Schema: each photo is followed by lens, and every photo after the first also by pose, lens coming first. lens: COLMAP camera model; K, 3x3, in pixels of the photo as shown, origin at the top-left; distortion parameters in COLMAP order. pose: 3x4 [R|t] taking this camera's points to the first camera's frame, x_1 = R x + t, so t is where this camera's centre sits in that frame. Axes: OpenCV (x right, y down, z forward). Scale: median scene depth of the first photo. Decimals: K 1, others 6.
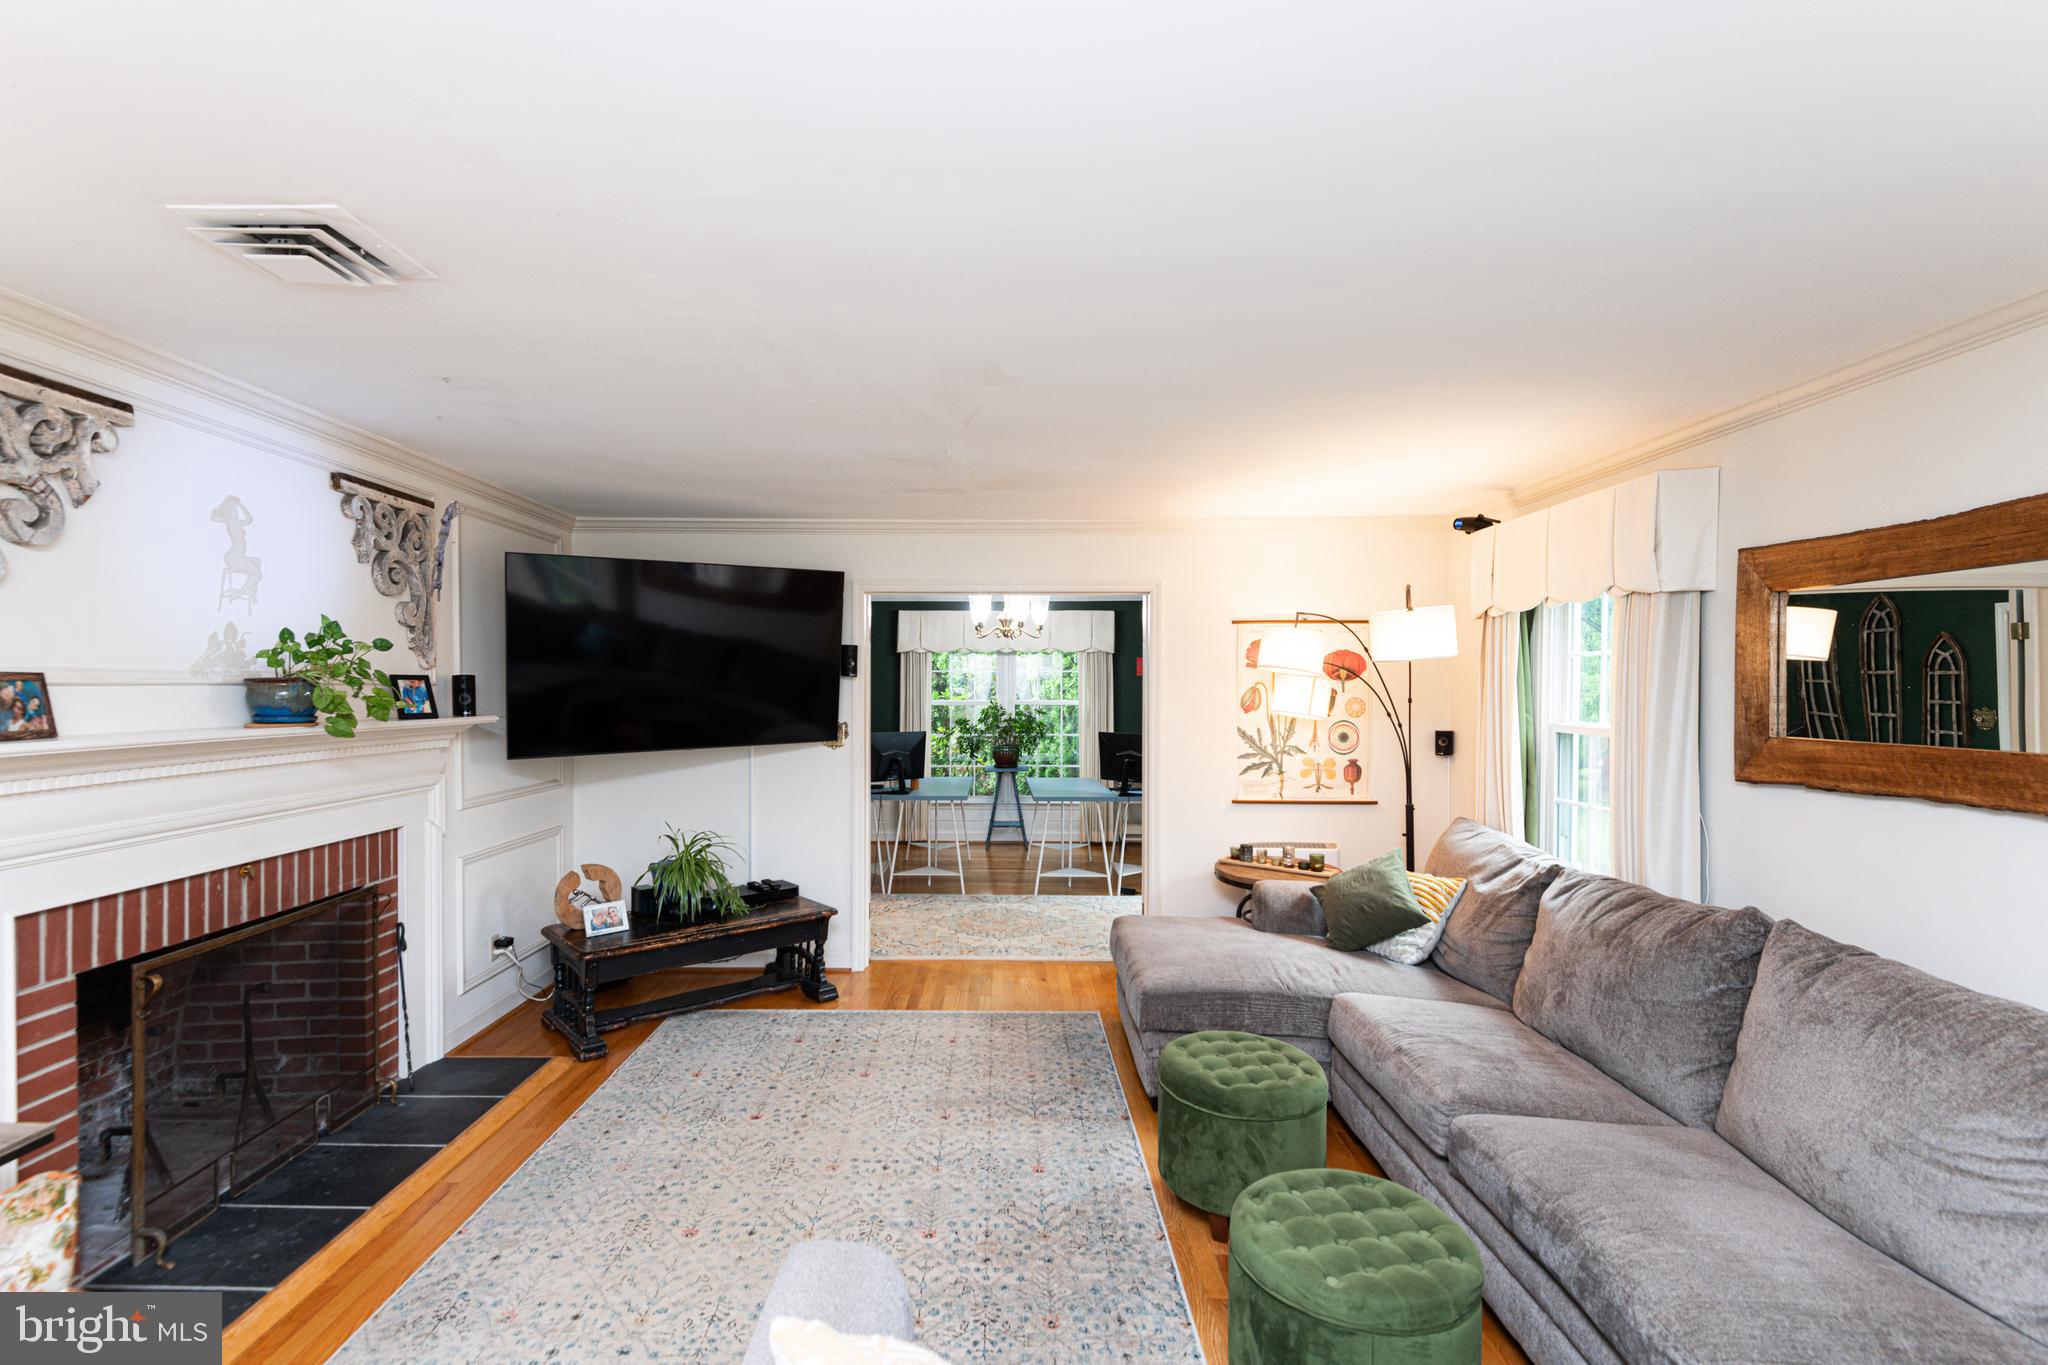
lens RADIAL K [[935.6, 0, 993.7], [0, 935.6, 718.4], [0, 0, 1]] dist [0.052762, -0.028763]
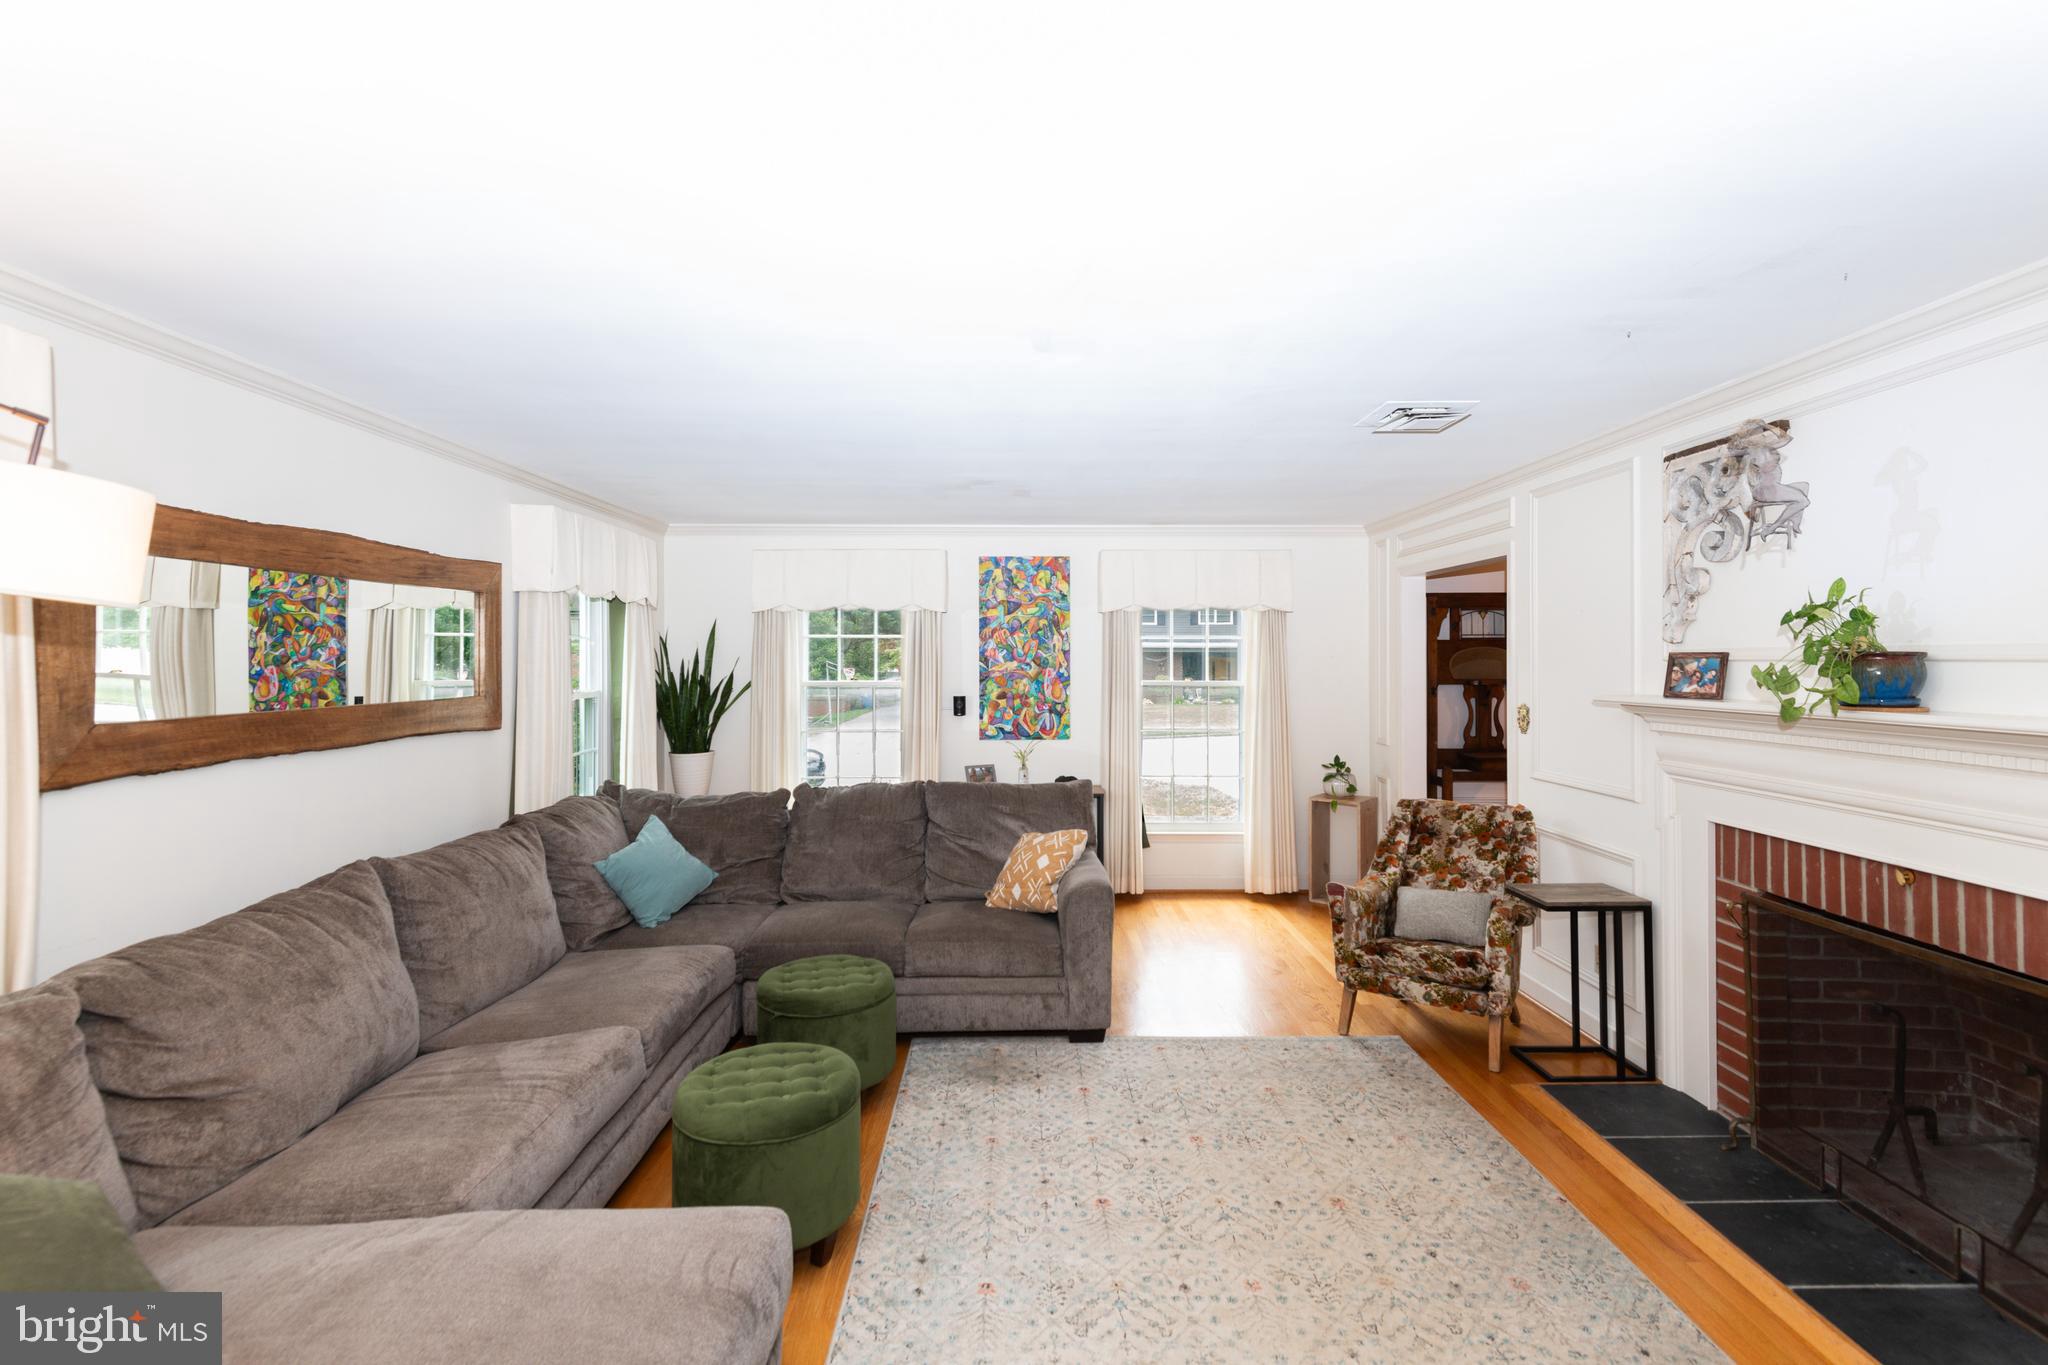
lens RADIAL K [[936.7, 0, 1025.2], [0, 936.7, 652.0], [0, 0, 1]] dist [0.033353, -0.017470]
pose [[-0.999754, -0.000879, -0.022173, 0.025810], [-0.001524, 0.999576, 0.029091, -0.050449], [0.022138, 0.029117, -0.999331, 1.356705]]
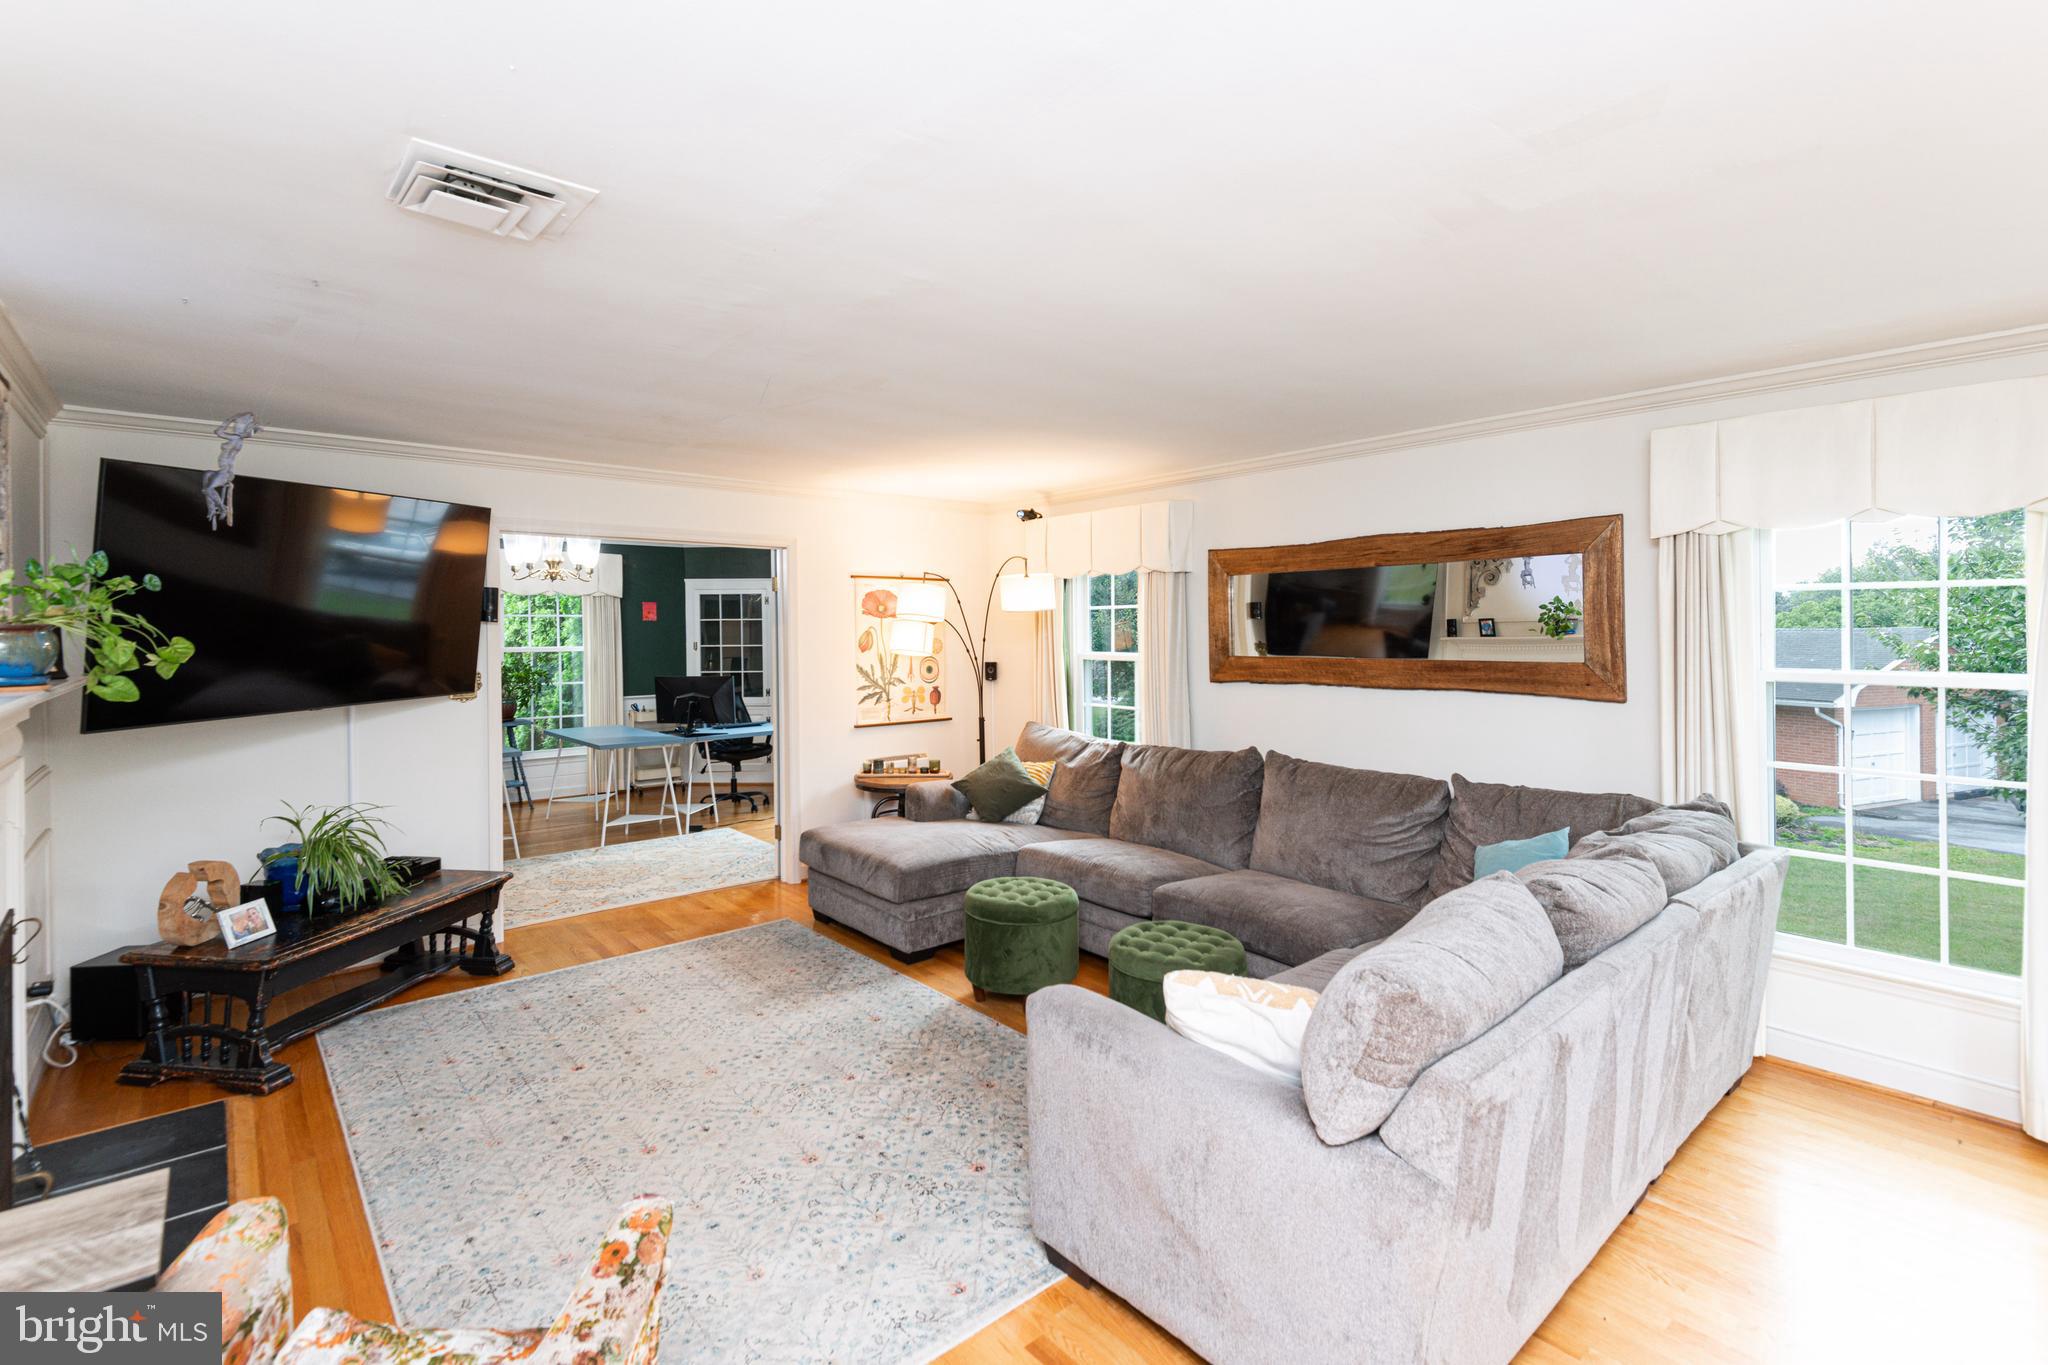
lens RADIAL K [[936.7, 0, 1025.2], [0, 936.7, 652.0], [0, 0, 1]] dist [0.033353, -0.017470]
pose [[0.750736, -0.021793, 0.660243, -0.473809], [0.029788, 0.999556, -0.000878, 0.001640], [-0.659930, 0.020326, 0.751052, -0.052376]]
